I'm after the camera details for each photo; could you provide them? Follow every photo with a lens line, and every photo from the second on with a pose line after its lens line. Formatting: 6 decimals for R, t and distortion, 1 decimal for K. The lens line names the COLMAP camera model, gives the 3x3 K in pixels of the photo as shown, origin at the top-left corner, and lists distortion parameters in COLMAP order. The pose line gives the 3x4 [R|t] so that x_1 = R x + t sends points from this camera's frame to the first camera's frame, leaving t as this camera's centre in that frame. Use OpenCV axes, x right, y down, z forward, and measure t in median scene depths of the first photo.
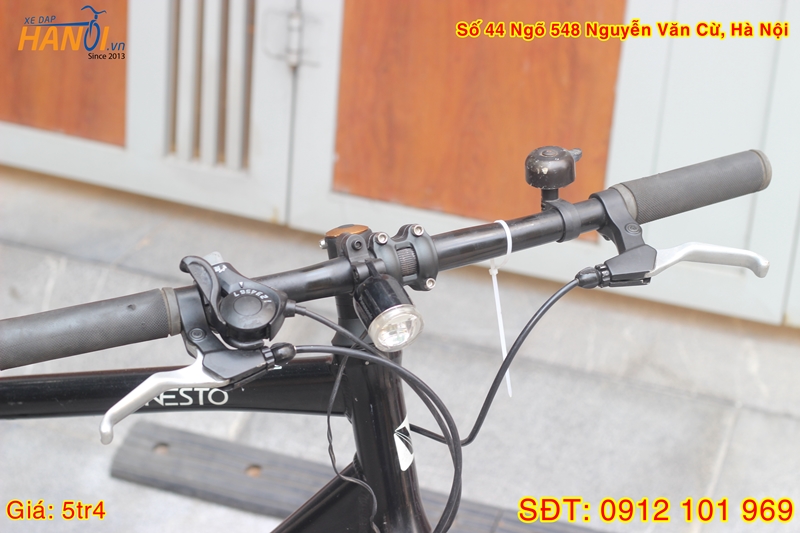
lens RADIAL K [[1891.2, 0, 405.7], [0, 1891.2, 266.9], [0, 0, 1]] dist [-0.137031, 0.000000]
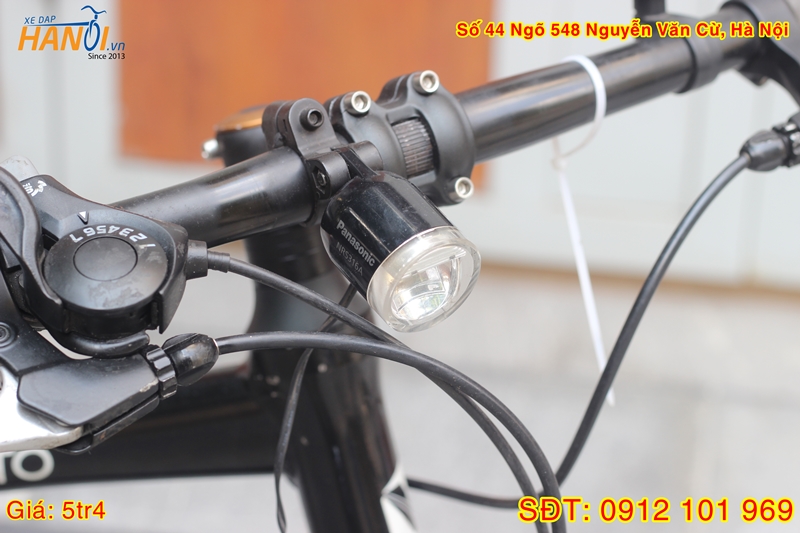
lens RADIAL K [[1891.2, 0, 393.5], [0, 1891.2, 267.3], [0, 0, 1]] dist [-0.137031, 0.000000]
pose [[0.986159, -0.096430, 0.134876, -0.074899], [0.098004, 0.995173, -0.005068, 0.030702], [-0.133737, 0.018216, 0.990849, 0.532177]]
